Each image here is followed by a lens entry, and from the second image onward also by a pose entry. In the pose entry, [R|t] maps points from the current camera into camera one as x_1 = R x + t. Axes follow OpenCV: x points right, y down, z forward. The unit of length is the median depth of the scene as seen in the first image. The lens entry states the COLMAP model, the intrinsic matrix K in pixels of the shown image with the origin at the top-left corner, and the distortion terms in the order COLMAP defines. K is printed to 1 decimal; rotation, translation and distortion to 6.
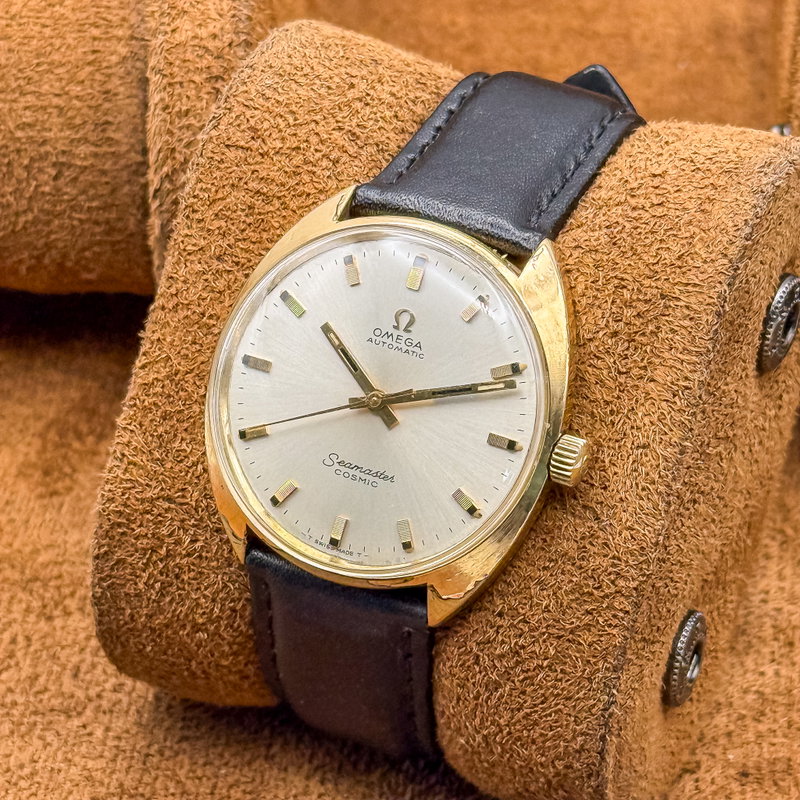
lens RADIAL K [[3125.3, 0, 398.6], [0, 3125.3, 415.4], [0, 0, 1]] dist [0.014033, 4.887228]
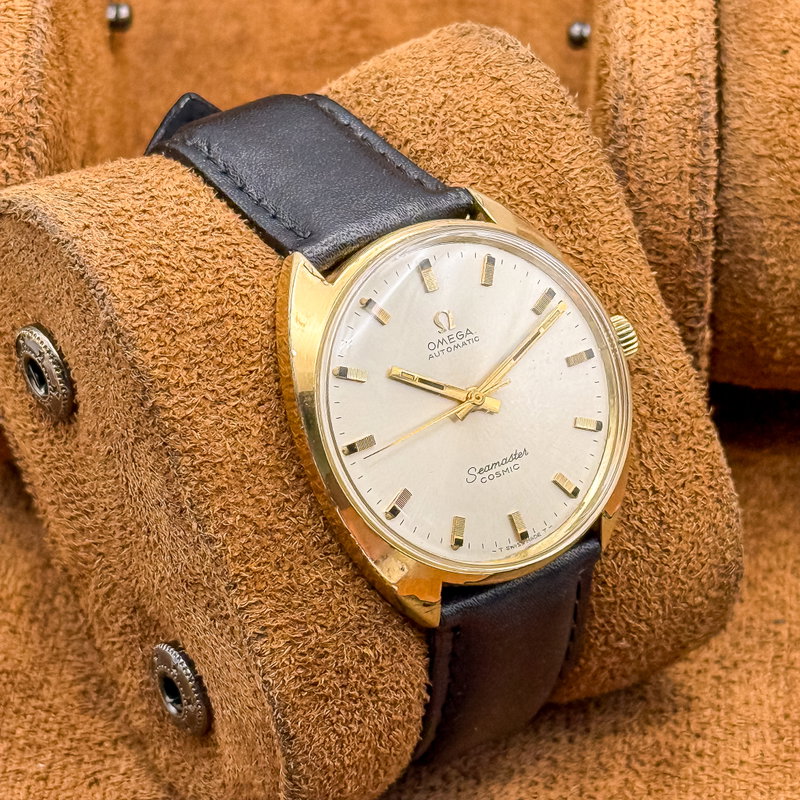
lens RADIAL K [[3125.3, 0, 398.6], [0, 3125.3, 415.4], [0, 0, 1]] dist [0.014033, 4.887228]
pose [[0.507055, -0.534039, 0.676533, -0.693882], [0.547570, 0.805760, 0.225649, -0.237717], [-0.665629, 0.256033, 0.700989, 0.299810]]
